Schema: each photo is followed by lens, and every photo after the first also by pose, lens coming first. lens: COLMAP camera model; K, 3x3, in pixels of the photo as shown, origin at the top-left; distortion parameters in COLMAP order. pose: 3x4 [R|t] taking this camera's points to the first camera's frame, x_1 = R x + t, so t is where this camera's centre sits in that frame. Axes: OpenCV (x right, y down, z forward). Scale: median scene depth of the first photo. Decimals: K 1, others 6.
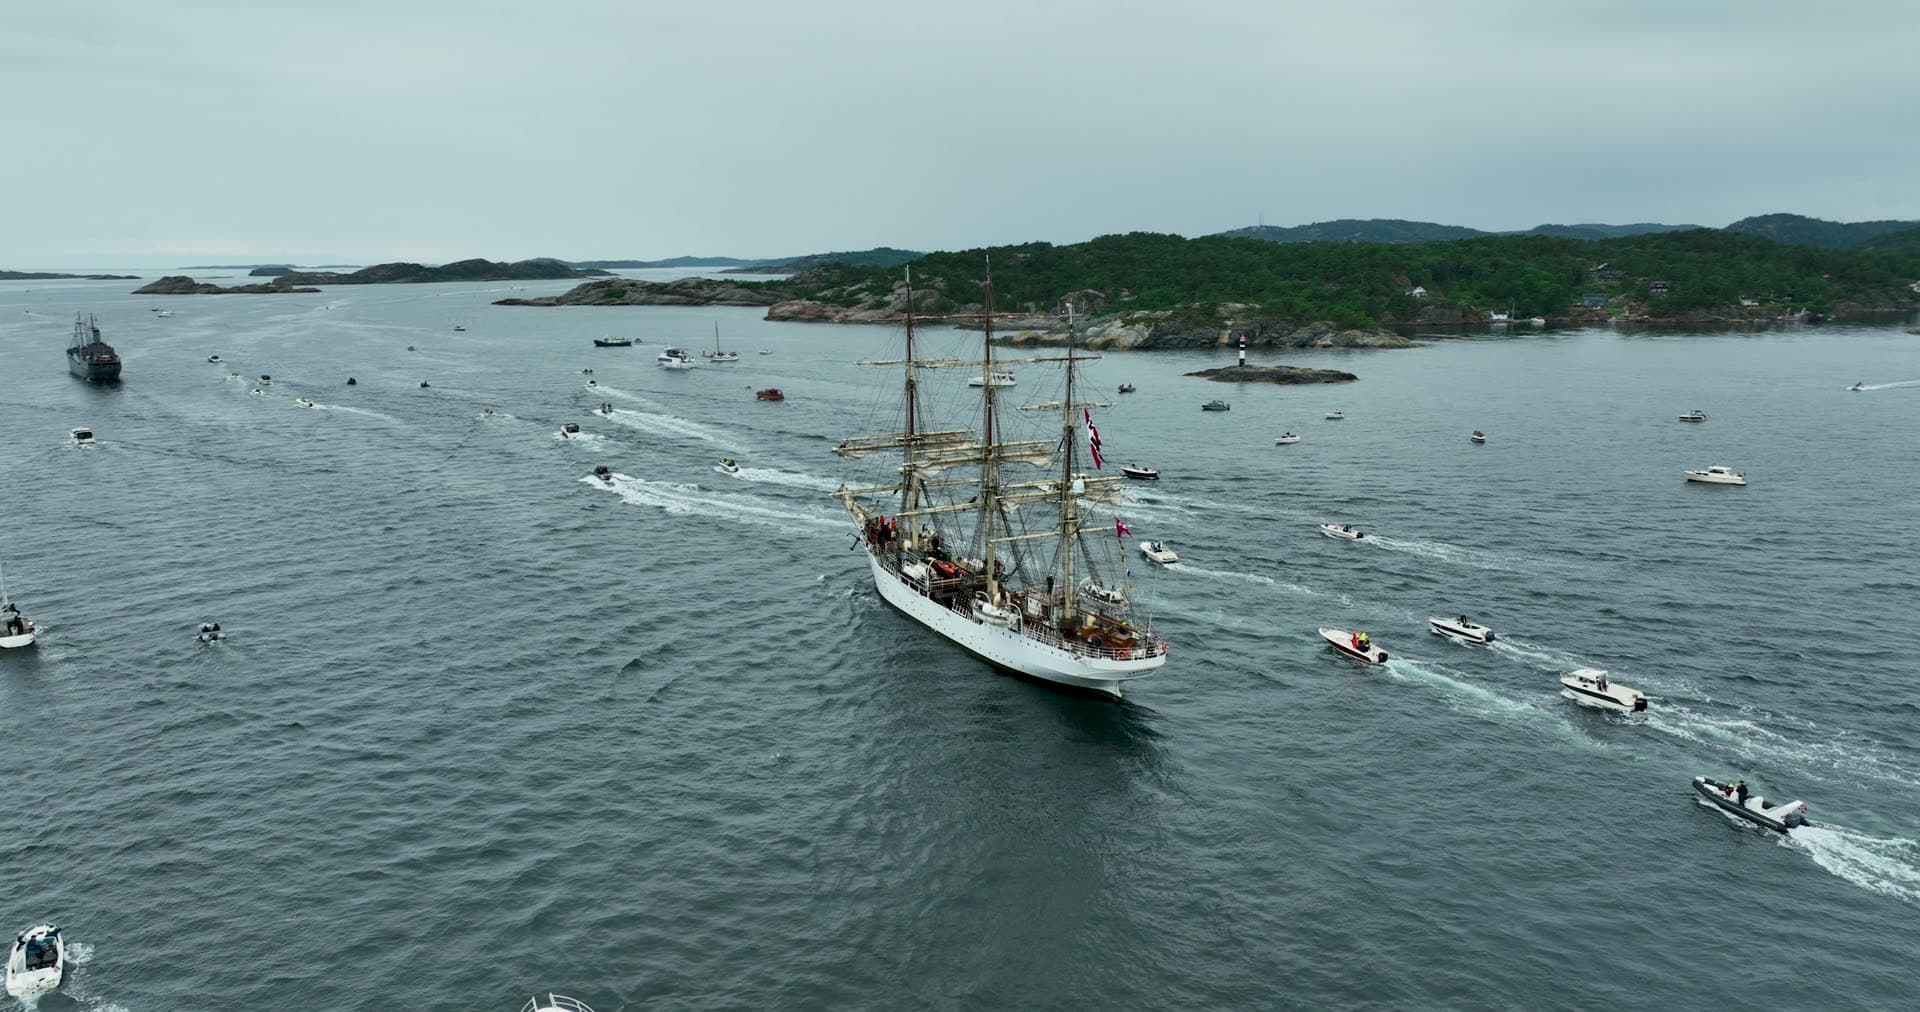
lens RADIAL K [[1344.8, 0, 960.0], [0, 1344.8, 506.0], [0, 0, 1]] dist [0.003913, 0.008417]
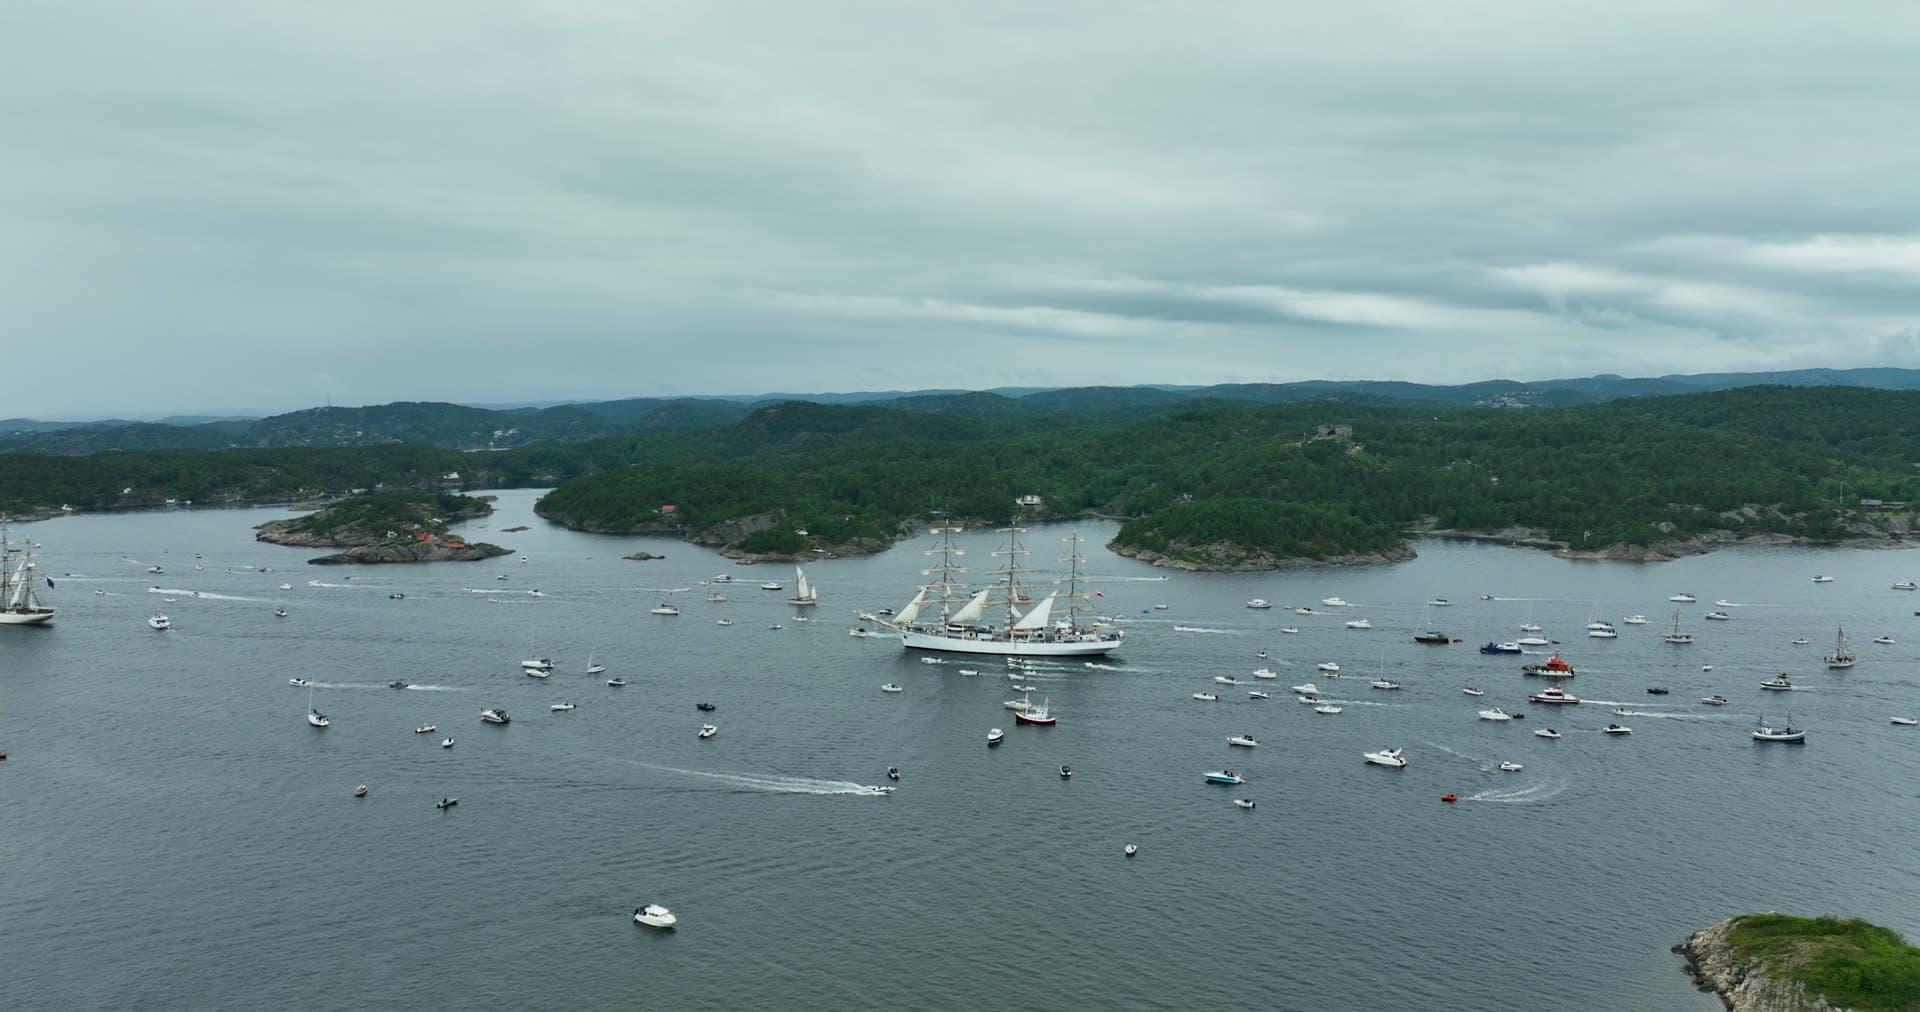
lens RADIAL K [[1344.8, 0, 960.0], [0, 1344.8, 506.0], [0, 0, 1]] dist [0.003913, 0.008417]
pose [[0.847788, -0.043345, 0.528561, 0.317591], [0.102118, 0.991346, -0.082498, 0.160267], [-0.520411, 0.123916, 0.844877, -1.362111]]
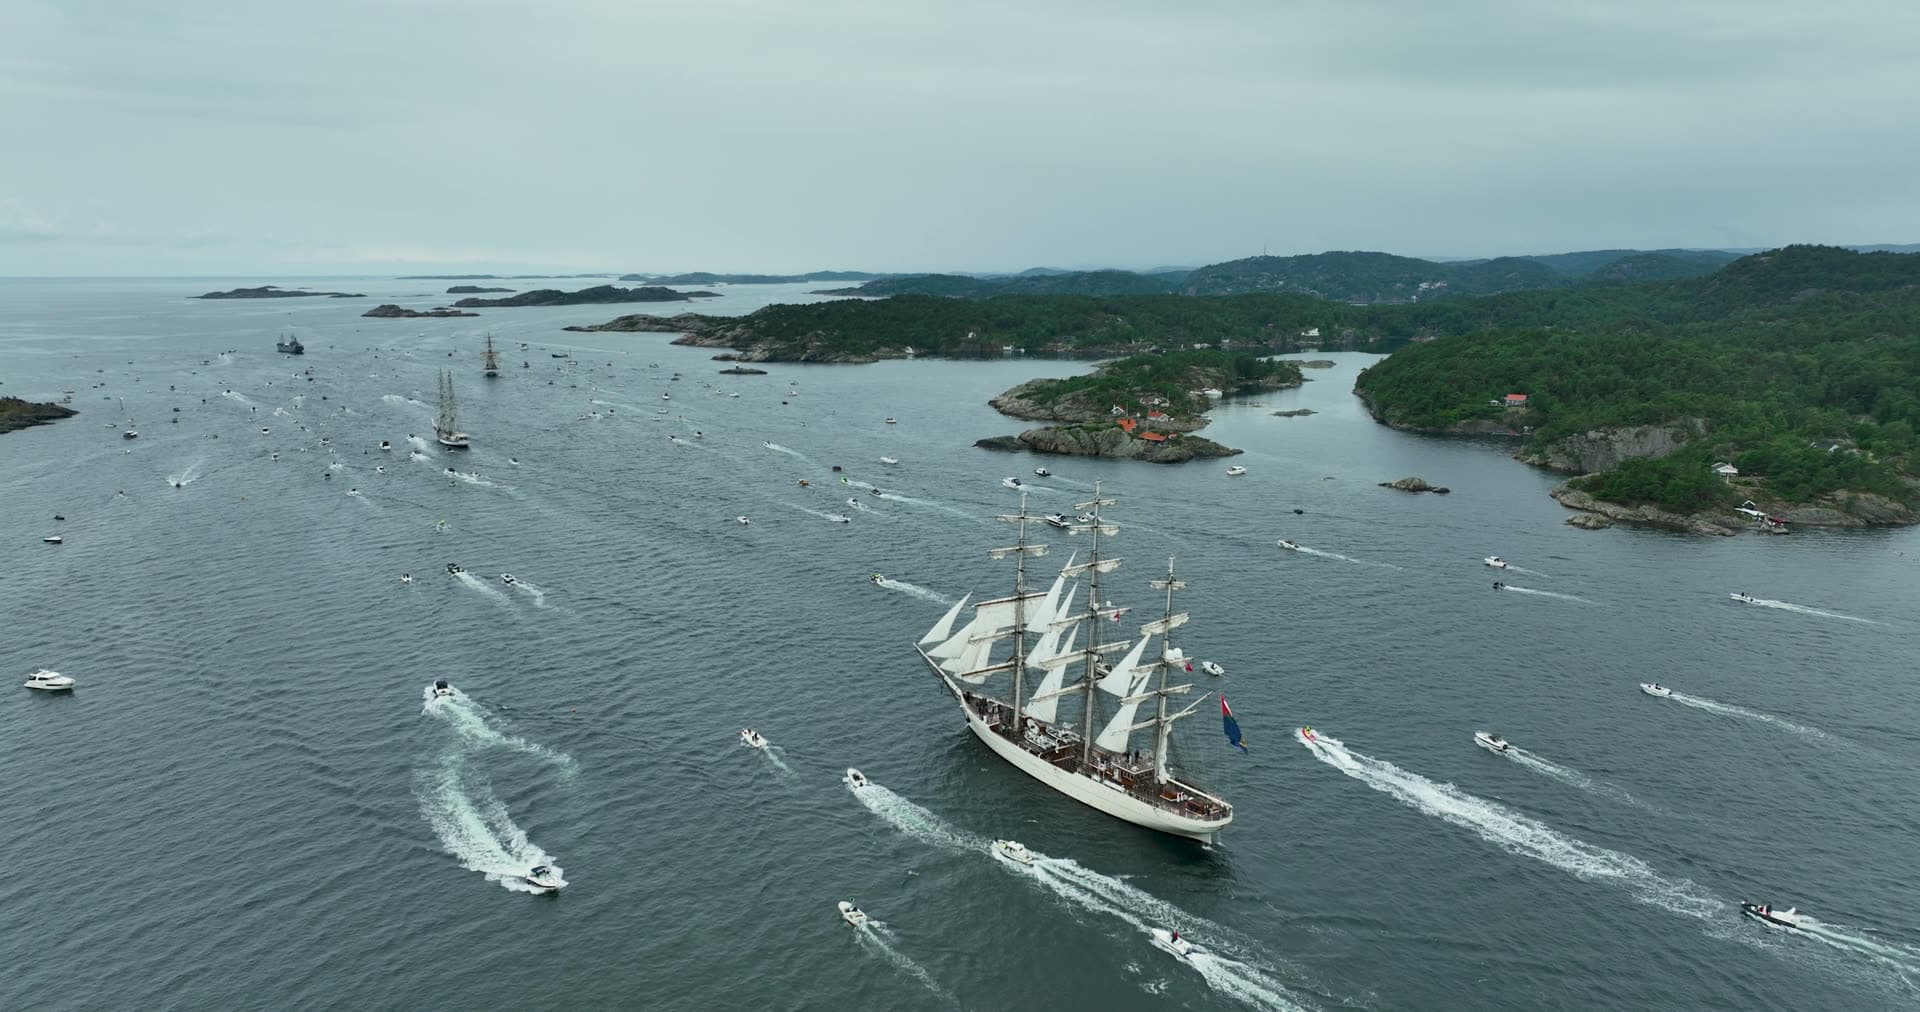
lens RADIAL K [[1344.8, 0, 960.0], [0, 1344.8, 506.0], [0, 0, 1]] dist [0.003913, 0.008417]
pose [[0.991625, 0.026505, -0.126399, 0.561835], [-0.027119, 0.999627, -0.003138, 0.096821], [0.126268, 0.006540, 0.991975, -0.935997]]
